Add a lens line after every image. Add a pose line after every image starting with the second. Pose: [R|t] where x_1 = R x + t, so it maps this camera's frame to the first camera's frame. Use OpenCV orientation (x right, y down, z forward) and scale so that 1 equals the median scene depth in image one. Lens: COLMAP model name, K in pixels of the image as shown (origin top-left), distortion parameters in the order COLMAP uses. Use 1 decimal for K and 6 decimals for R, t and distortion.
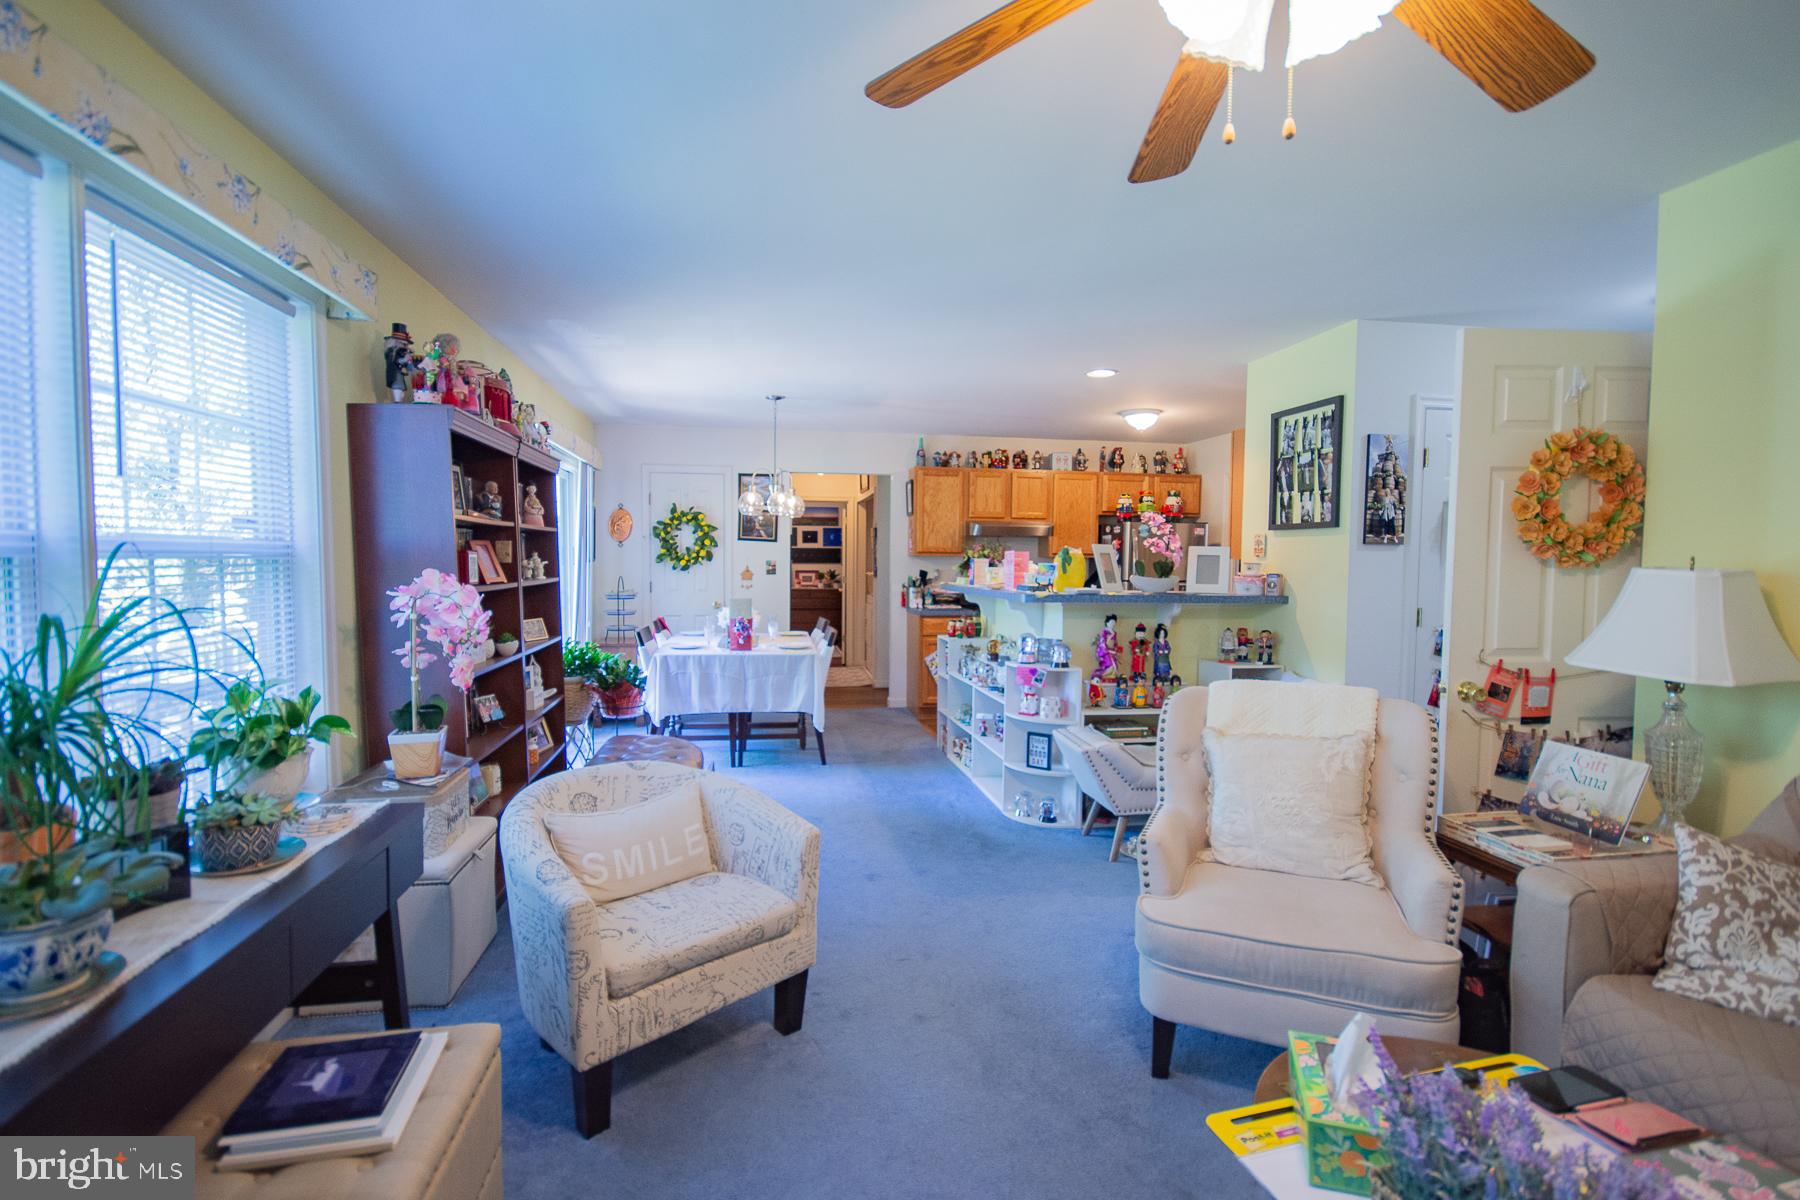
lens RADIAL K [[792.1, 0, 894.8], [0, 792.1, 599.3], [0, 0, 1]] dist [0.007857, -0.010434]
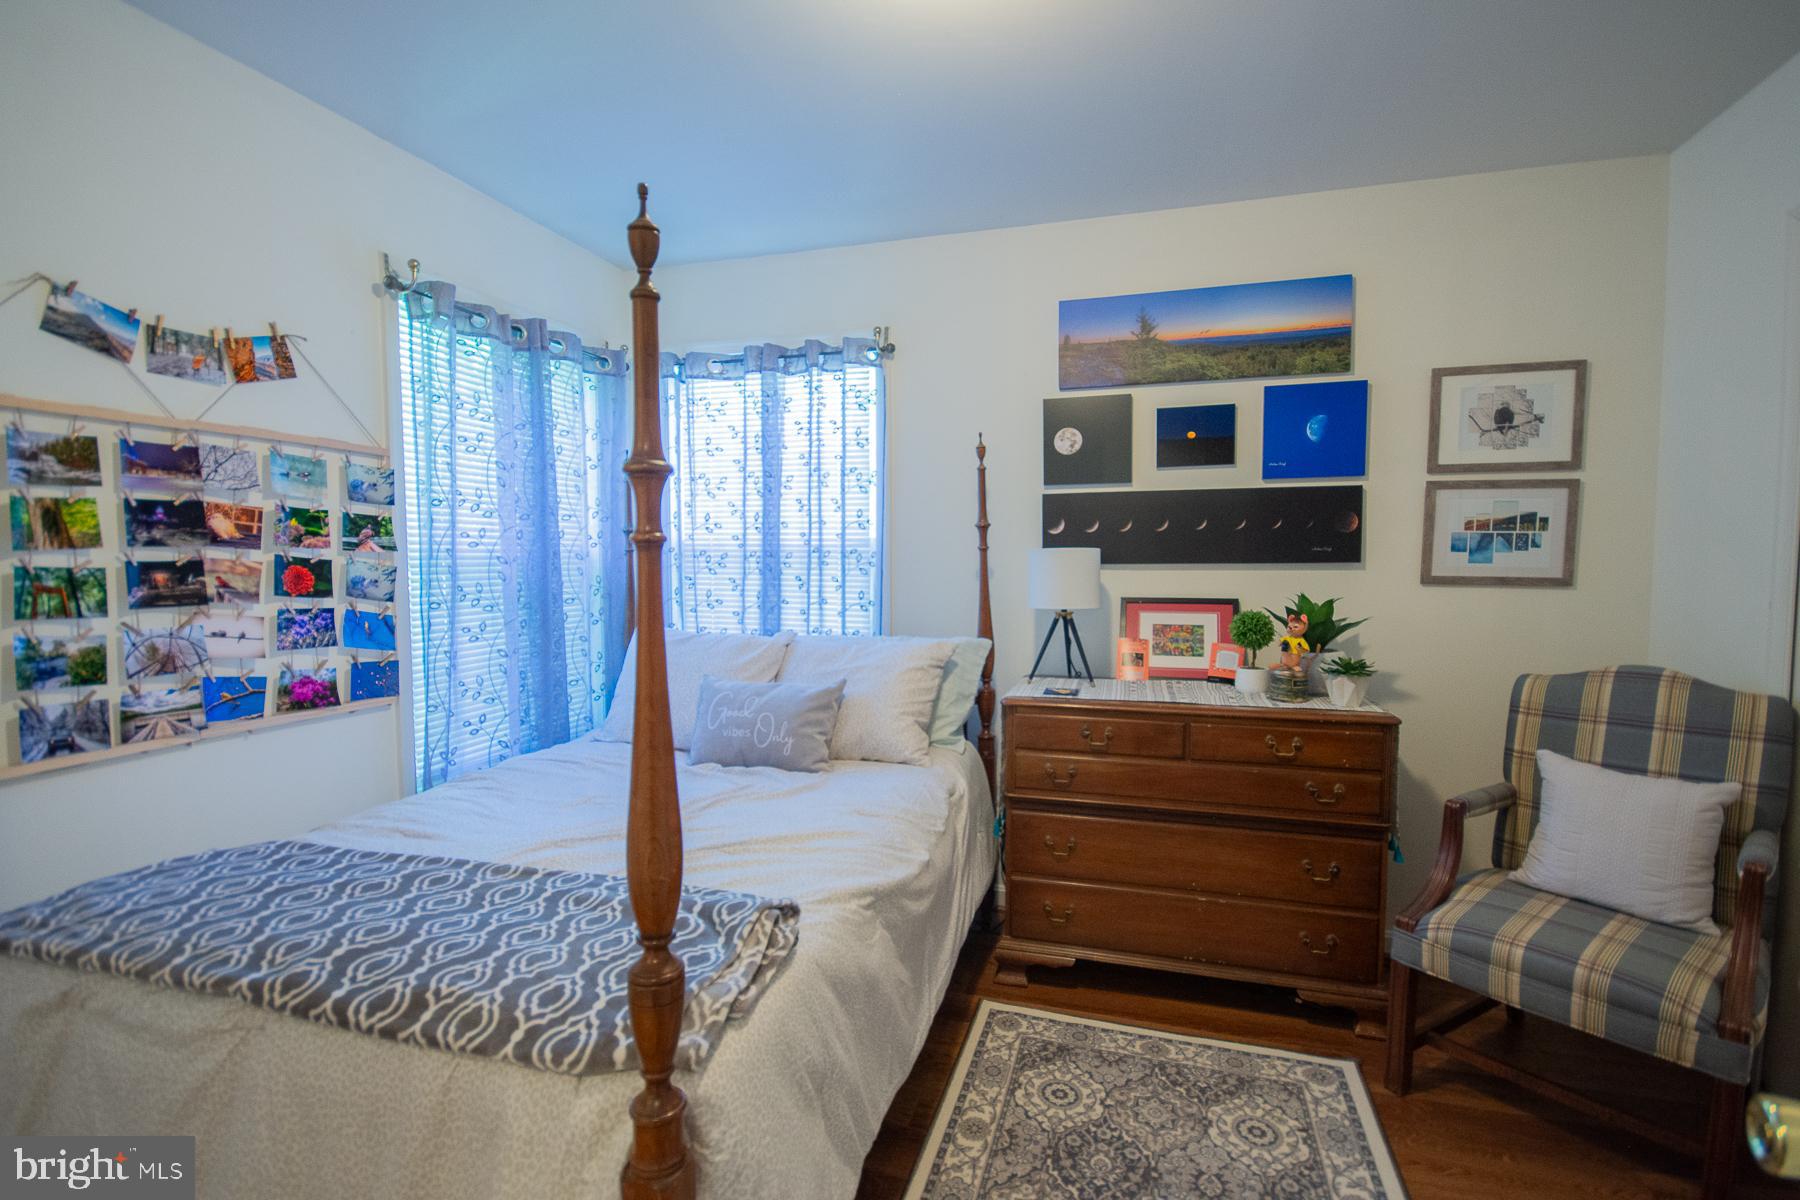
lens RADIAL K [[799.4, 0, 926.4], [0, 799.4, 595.4], [0, 0, 1]] dist [0.013118, -0.010008]
pose [[0.902521, 0.013491, -0.430435, -0.155530], [-0.012513, 0.999909, 0.005104, -0.072818], [0.430465, 0.000780, 0.902607, 1.519007]]
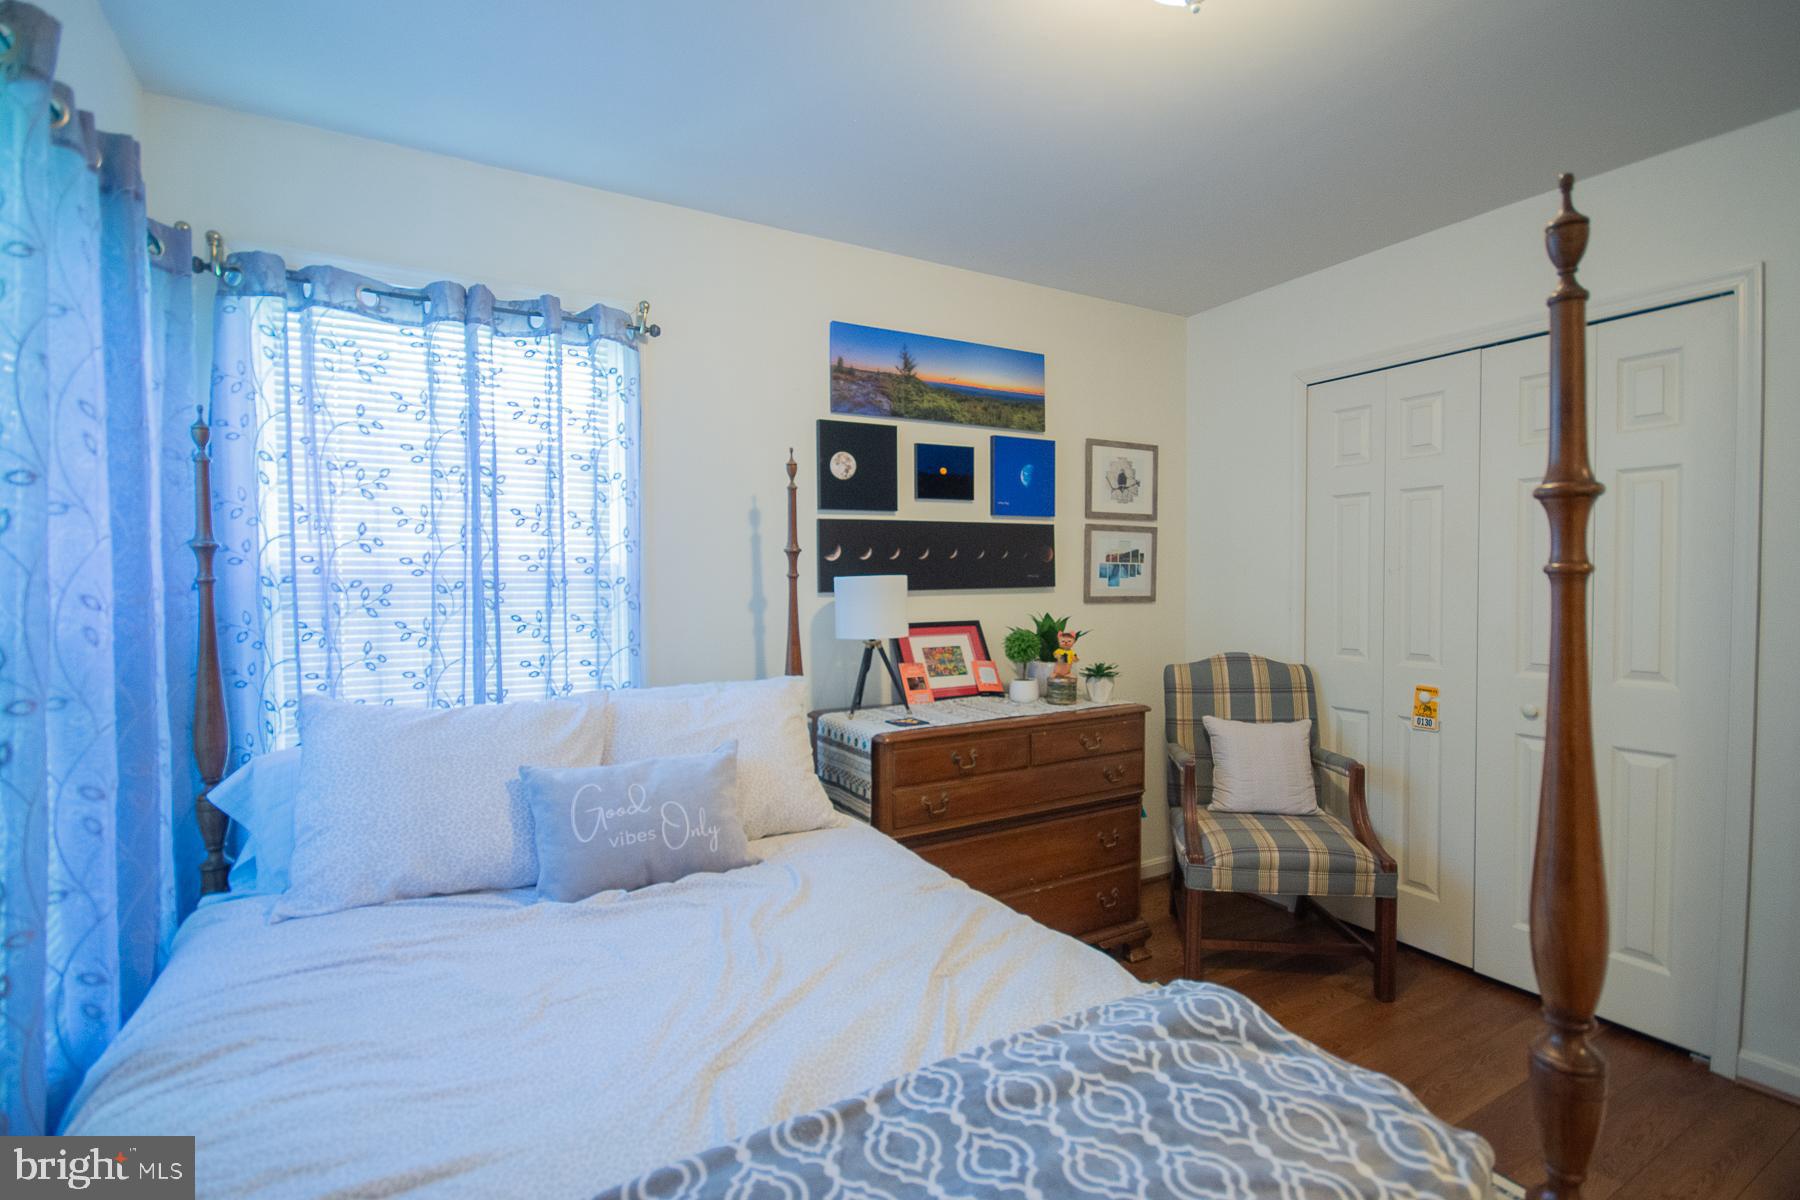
lens RADIAL K [[792.1, 0, 894.8], [0, 792.1, 599.3], [0, 0, 1]] dist [0.007857, -0.010434]
pose [[0.946019, -0.023599, 0.323252, -0.376422], [0.030855, 0.999373, -0.017339, -0.076517], [-0.322640, 0.026377, 0.946154, 1.541006]]
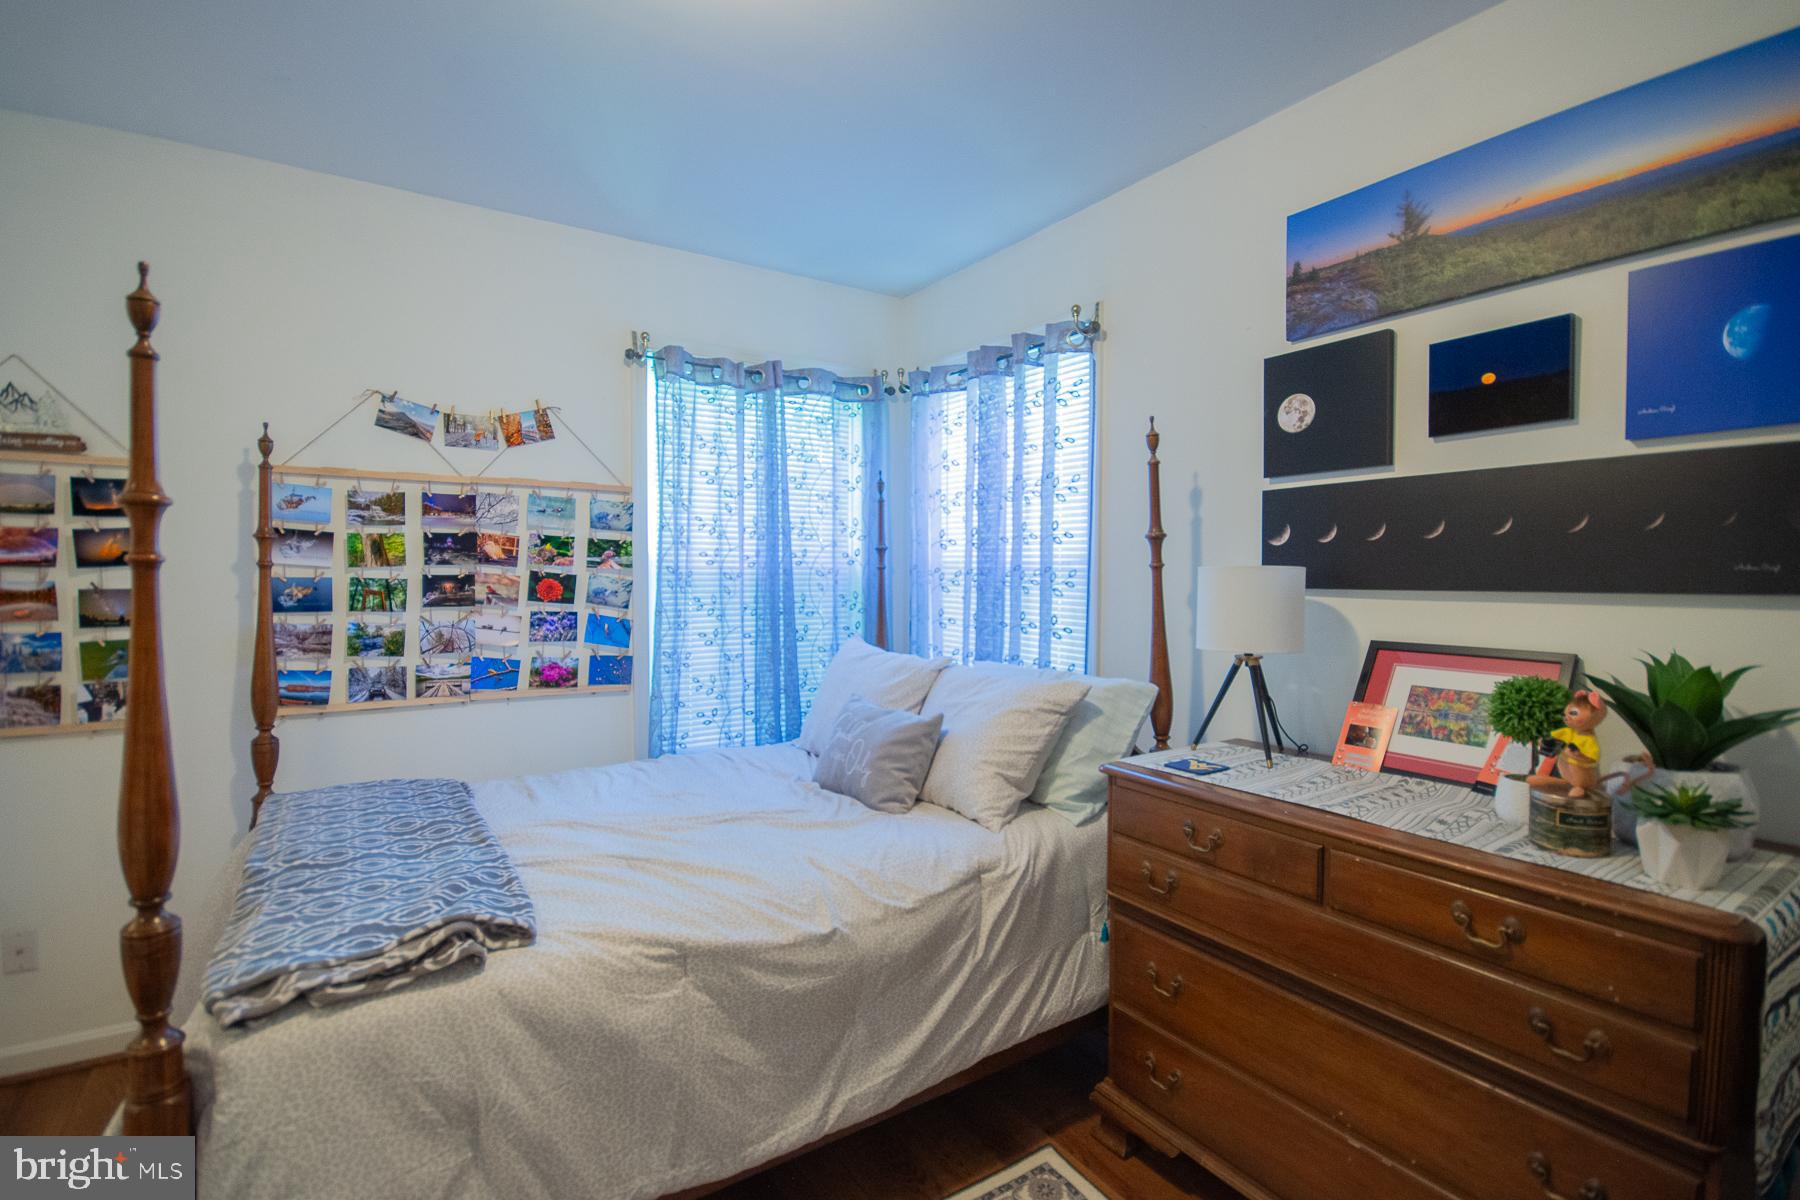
lens RADIAL K [[826.1, 0, 928.4], [0, 826.1, 598.0], [0, 0, 1]] dist [0.005280, -0.000819]
pose [[0.413090, 0.024831, -0.910352, -0.048404], [-0.043680, 0.999018, 0.007429, -0.080946], [0.909642, 0.036695, 0.413769, 1.683401]]
